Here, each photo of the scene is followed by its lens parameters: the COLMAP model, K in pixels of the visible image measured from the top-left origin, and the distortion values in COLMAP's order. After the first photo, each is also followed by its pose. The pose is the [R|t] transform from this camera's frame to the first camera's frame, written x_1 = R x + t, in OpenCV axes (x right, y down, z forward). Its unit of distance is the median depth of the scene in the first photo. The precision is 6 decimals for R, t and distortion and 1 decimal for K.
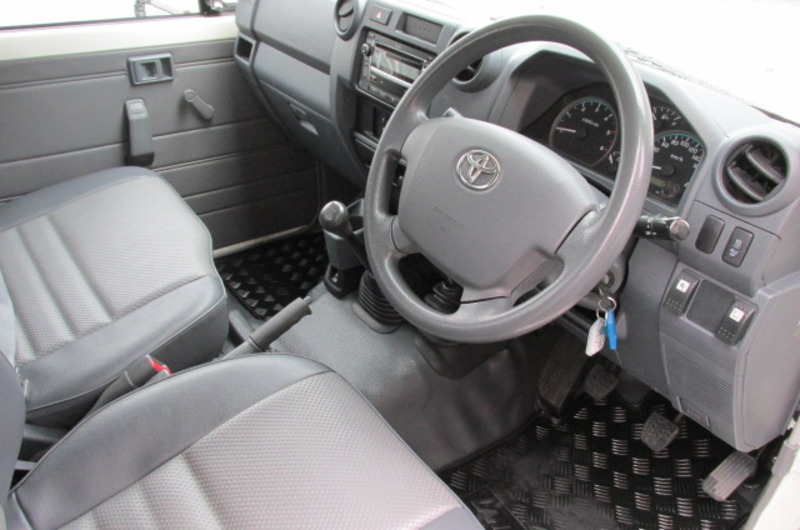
lens RADIAL K [[623.6, 0, 400.0], [0, 623.6, 265.0], [0, 0, 1]] dist [0.048991, -0.174754]
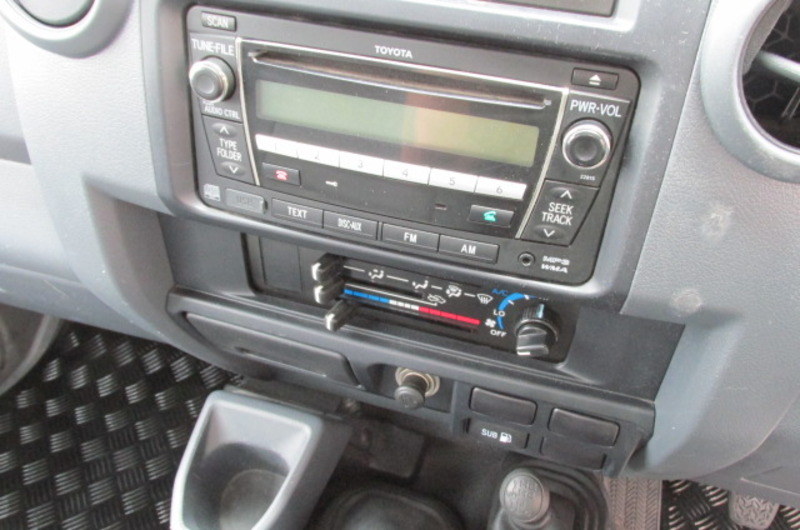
lens RADIAL K [[623.6, 0, 400.0], [0, 623.6, 265.0], [0, 0, 1]] dist [0.048991, -0.174754]
pose [[0.801514, -0.400165, 0.444347, -0.047614], [0.323172, 0.915094, 0.241168, -0.107417], [-0.503126, -0.049699, 0.862783, 0.253280]]
